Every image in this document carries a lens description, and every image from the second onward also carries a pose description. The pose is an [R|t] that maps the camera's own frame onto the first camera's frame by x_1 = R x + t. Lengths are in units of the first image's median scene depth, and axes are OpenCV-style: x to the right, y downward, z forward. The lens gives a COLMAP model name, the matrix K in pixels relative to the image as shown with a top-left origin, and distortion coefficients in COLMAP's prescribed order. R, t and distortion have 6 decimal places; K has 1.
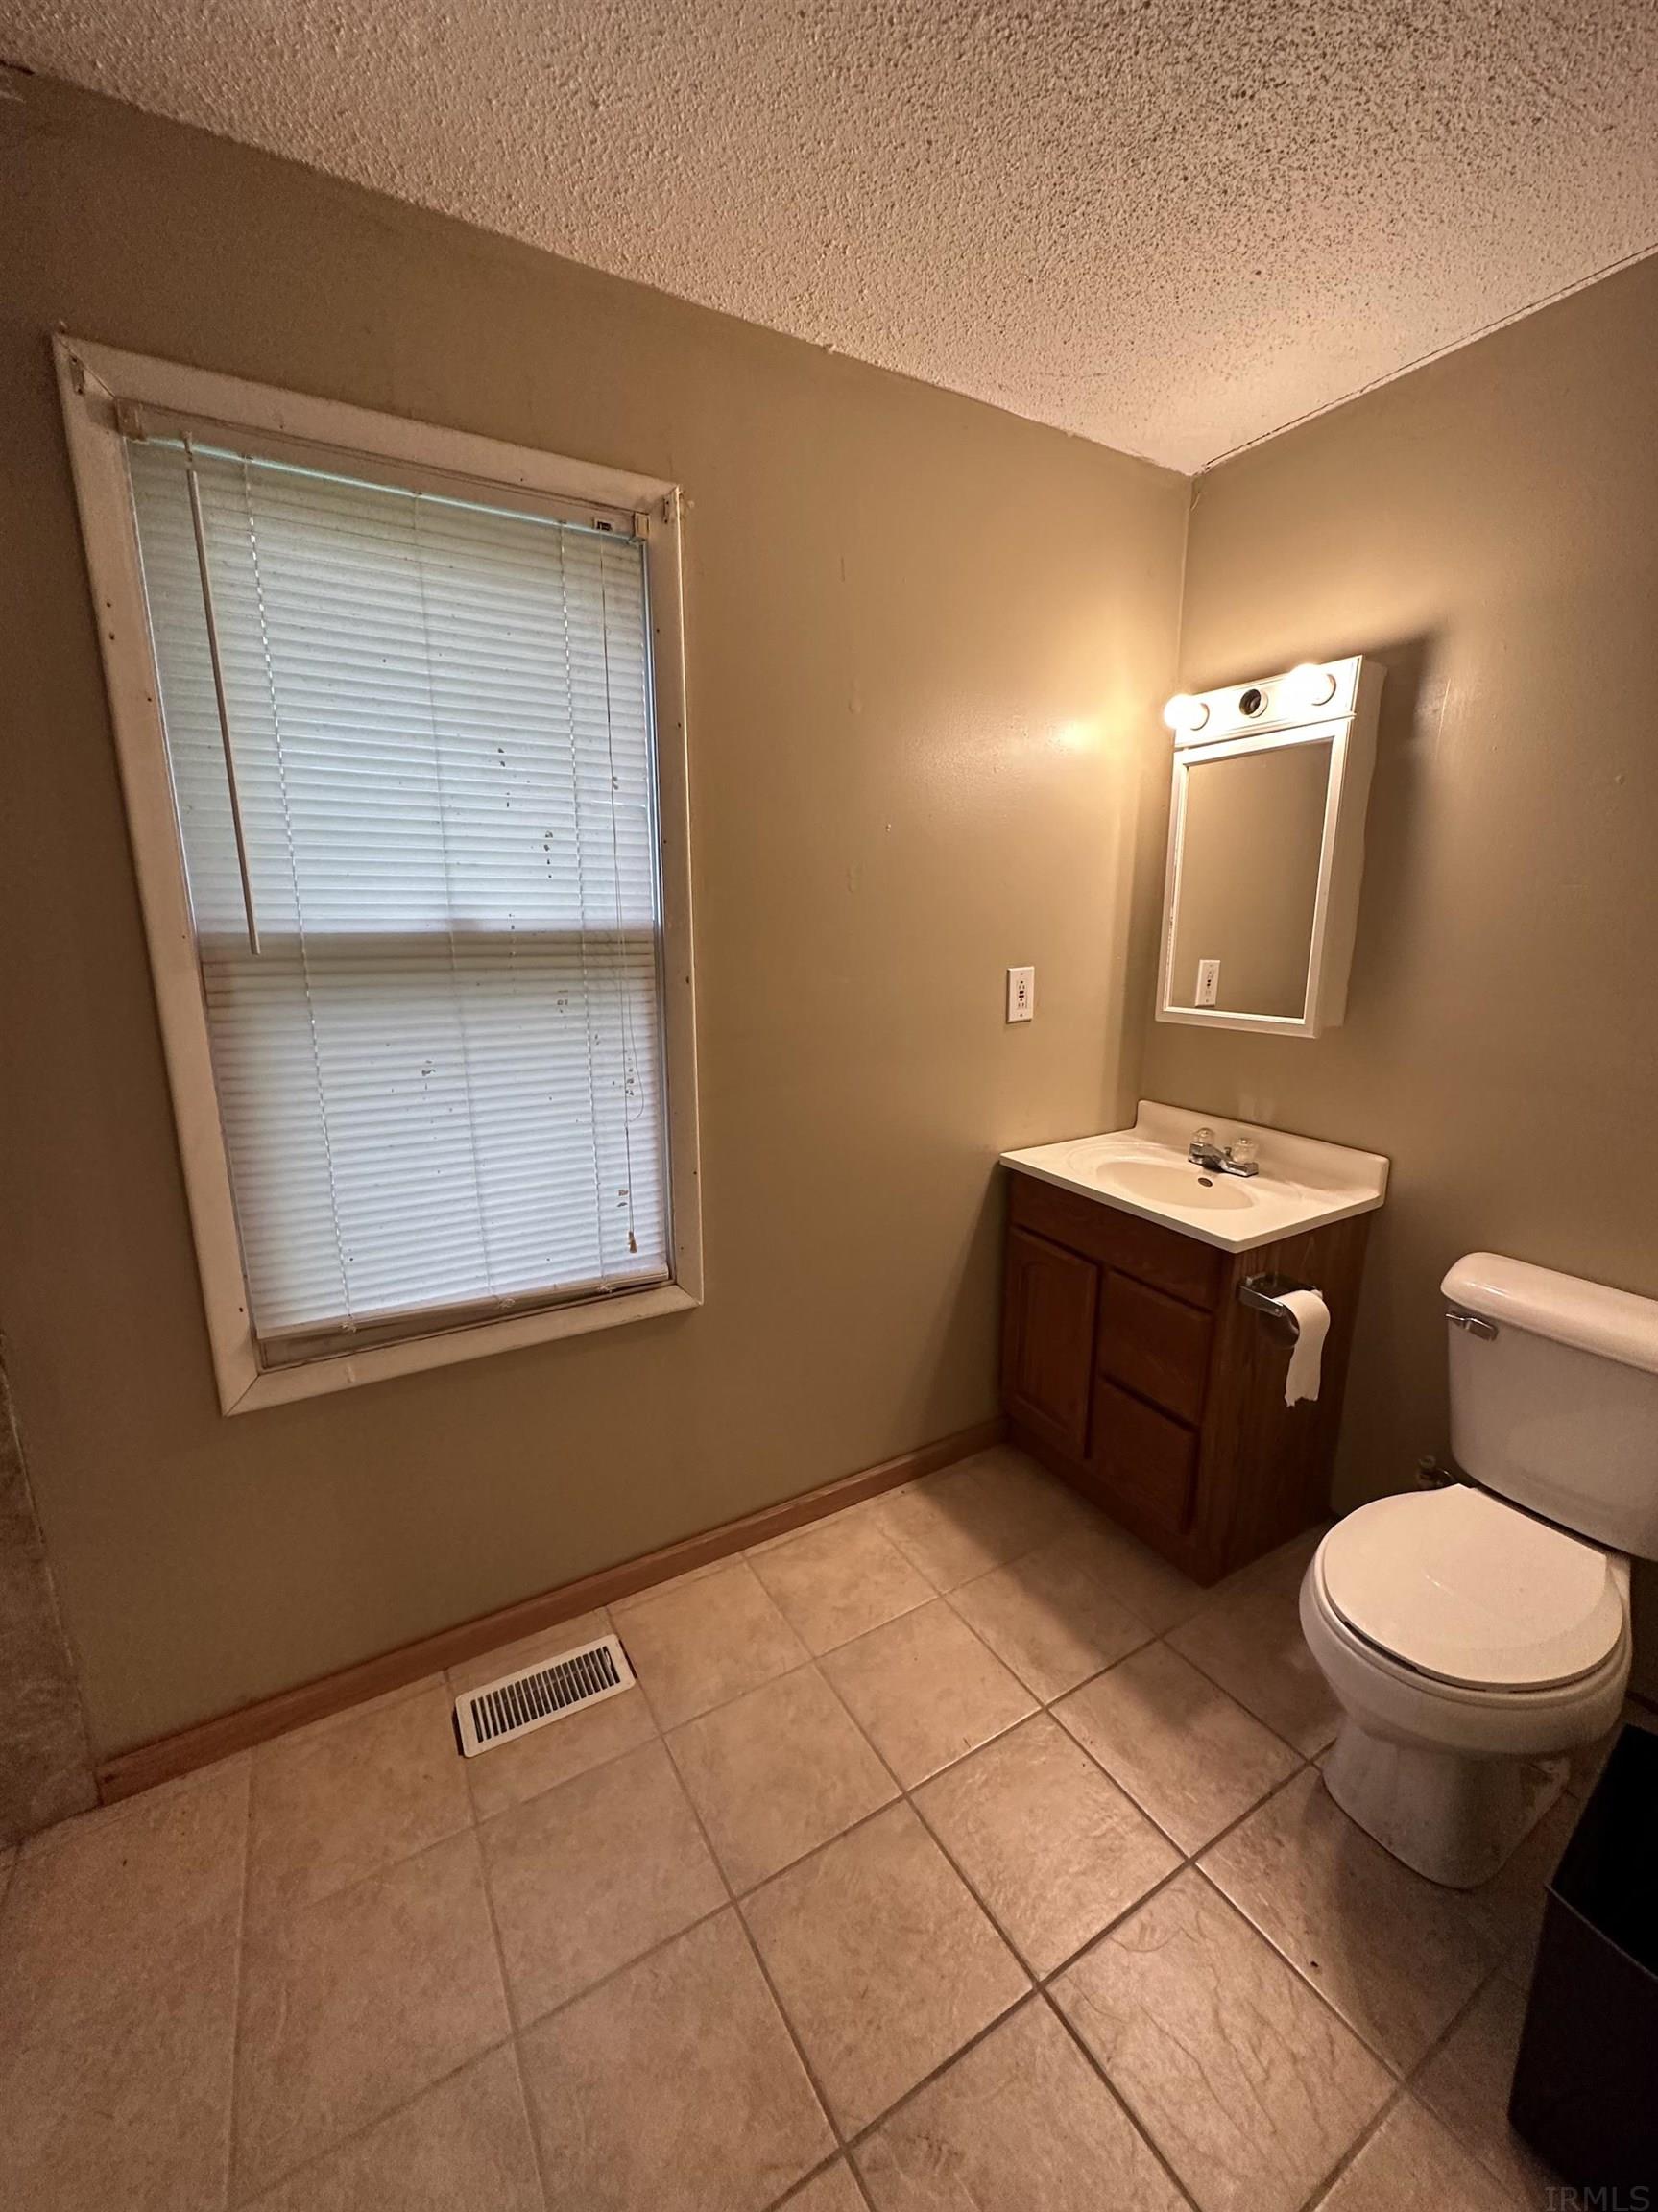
lens RADIAL K [[879.3, 0, 829.0], [0, 879.3, 1106.0], [0, 0, 1]] dist [0.001573, -0.000007]
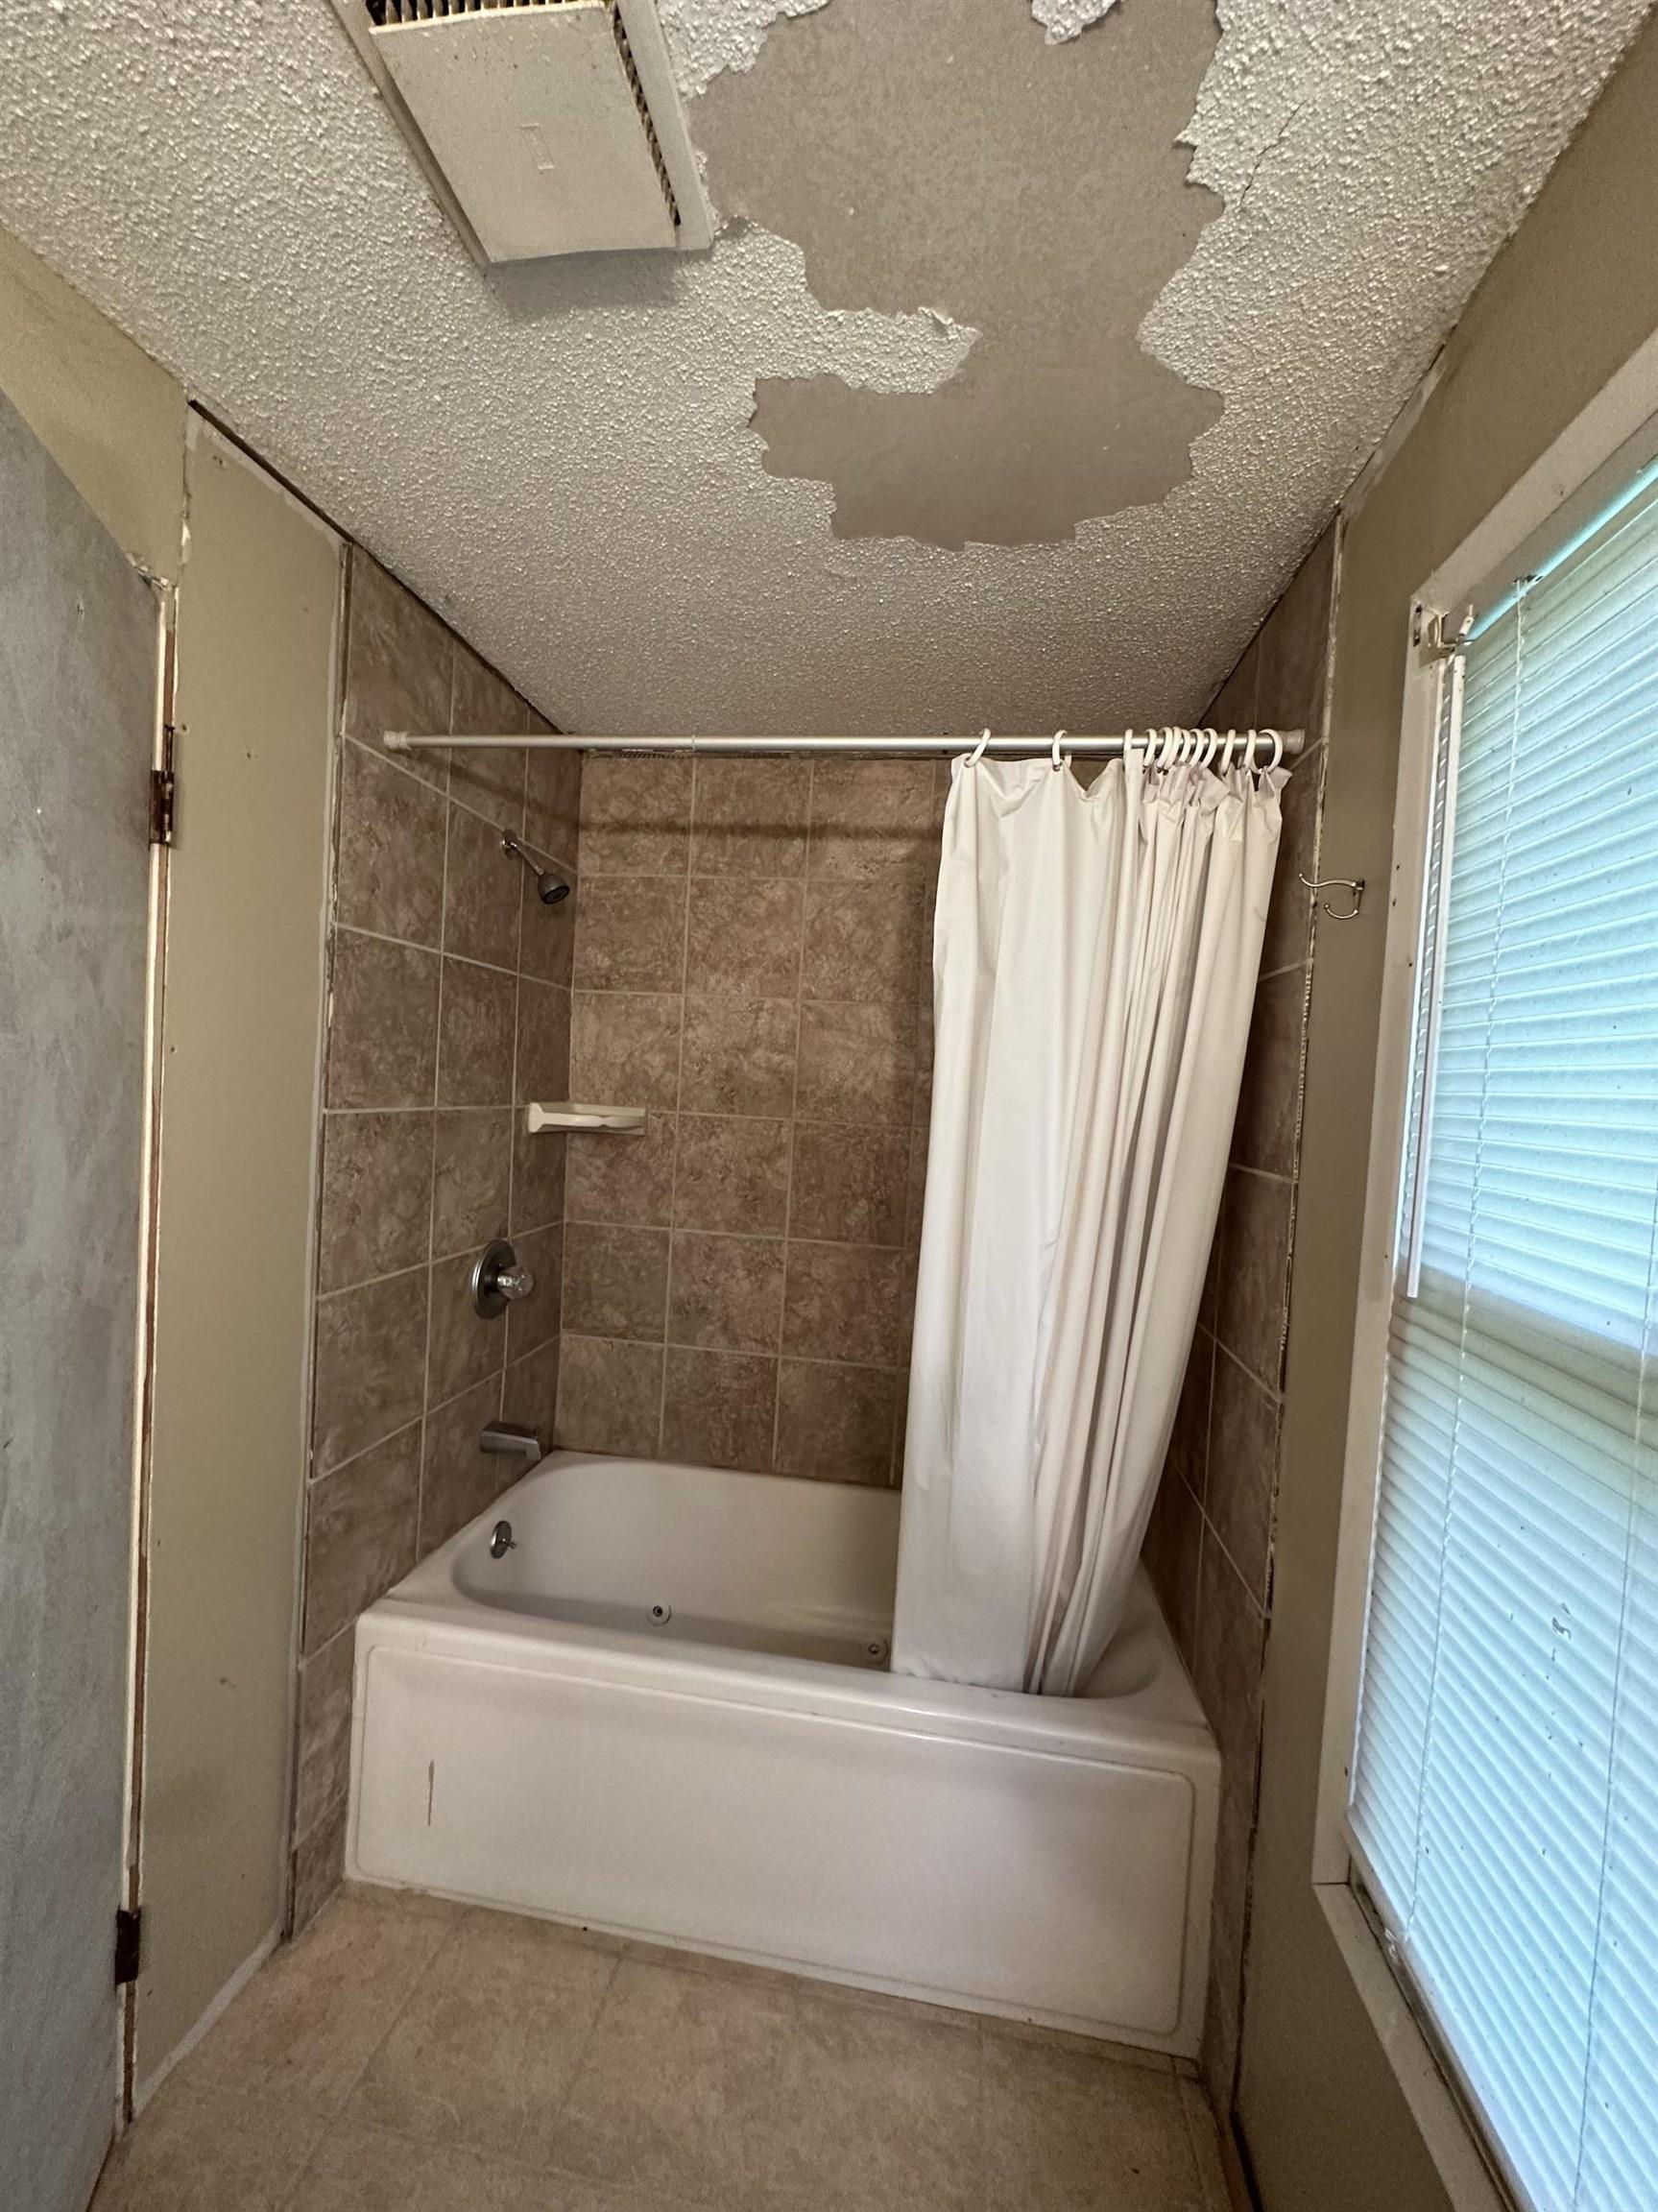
lens RADIAL K [[879.3, 0, 829.0], [0, 879.3, 1106.0], [0, 0, 1]] dist [0.001573, -0.000007]
pose [[-0.624803, -0.012411, -0.780684, 0.157271], [-0.224452, 0.960524, 0.164365, -0.322121], [0.747825, 0.277921, -0.602924, 1.024071]]
